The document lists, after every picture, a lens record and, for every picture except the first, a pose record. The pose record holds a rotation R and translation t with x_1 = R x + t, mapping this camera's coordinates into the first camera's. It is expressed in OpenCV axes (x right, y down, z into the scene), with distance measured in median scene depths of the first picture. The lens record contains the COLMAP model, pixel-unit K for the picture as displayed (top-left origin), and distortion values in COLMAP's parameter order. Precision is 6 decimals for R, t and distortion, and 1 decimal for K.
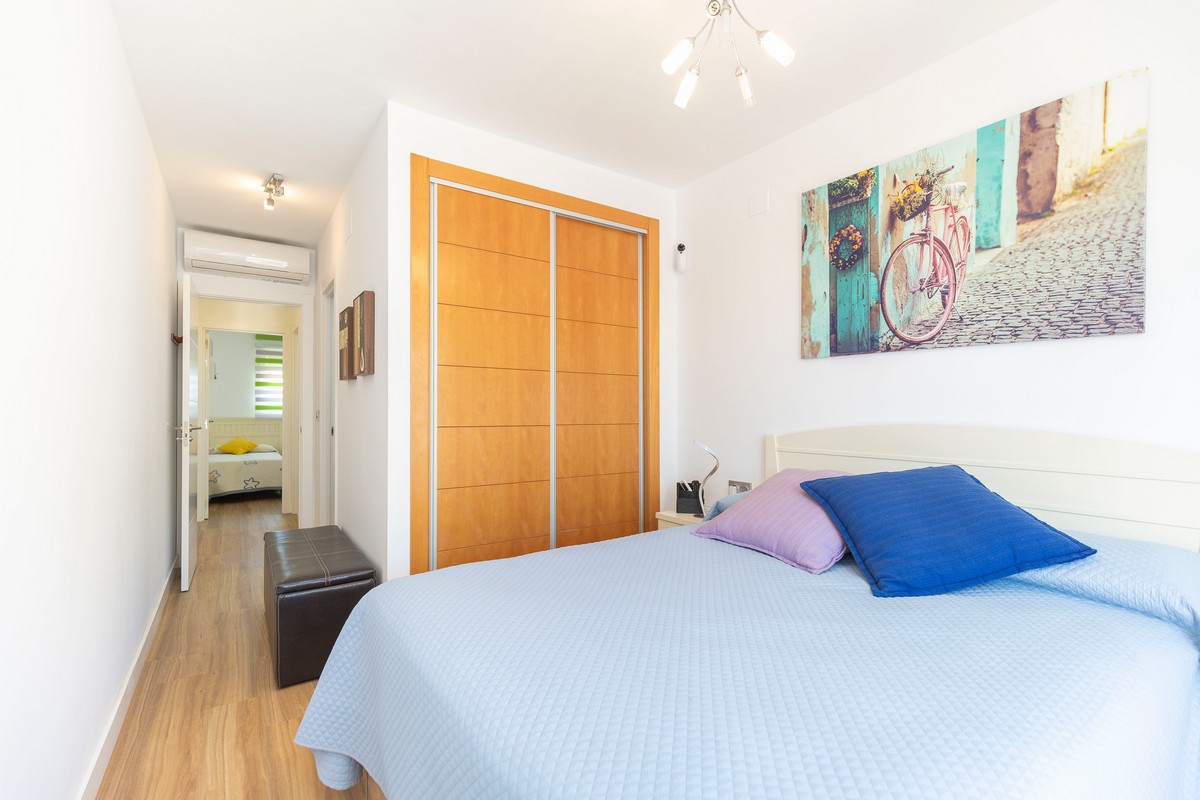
lens RADIAL K [[545.8, 0, 596.4], [0, 545.8, 409.2], [0, 0, 1]] dist [0.001563, -0.000508]
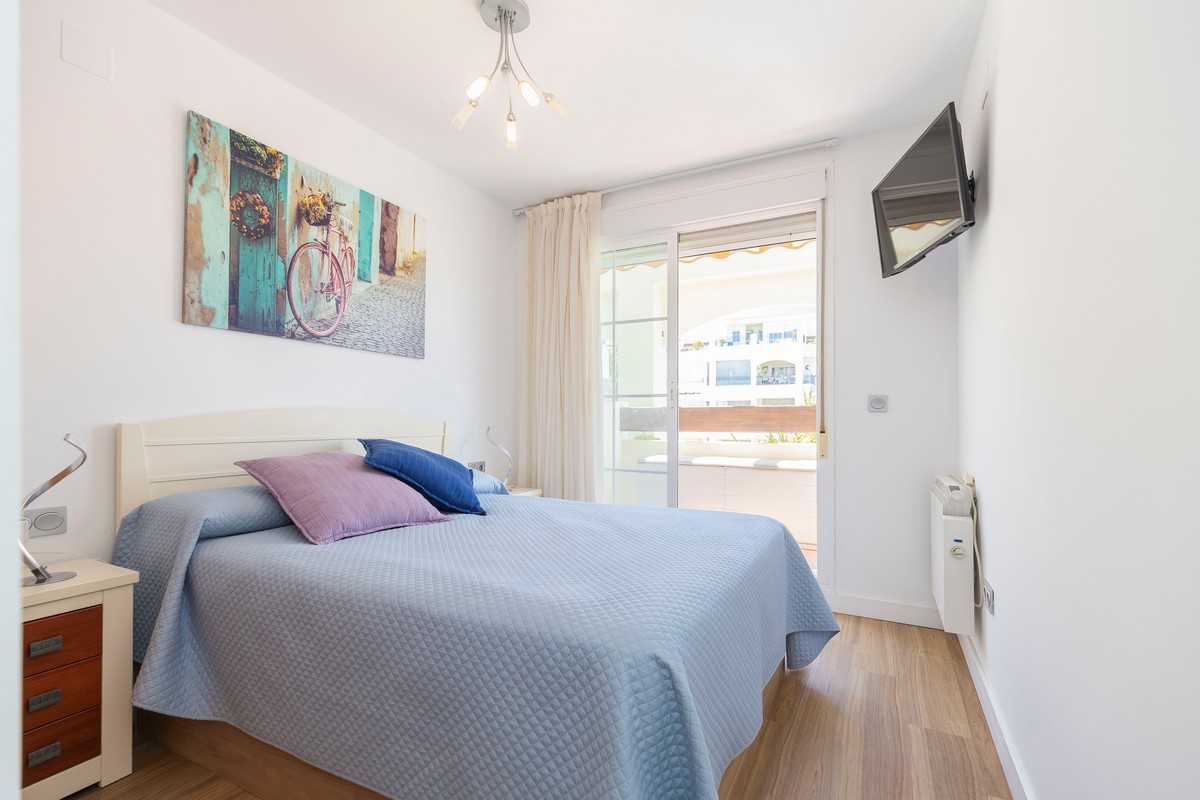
lens RADIAL K [[545.8, 0, 590.9], [0, 545.8, 404.0], [0, 0, 1]] dist [0.001563, -0.000508]
pose [[-0.476503, 0.017596, 0.878997, -0.670437], [-0.012257, 0.999570, -0.026654, 0.041624], [-0.879088, -0.023475, -0.476082, 1.012123]]
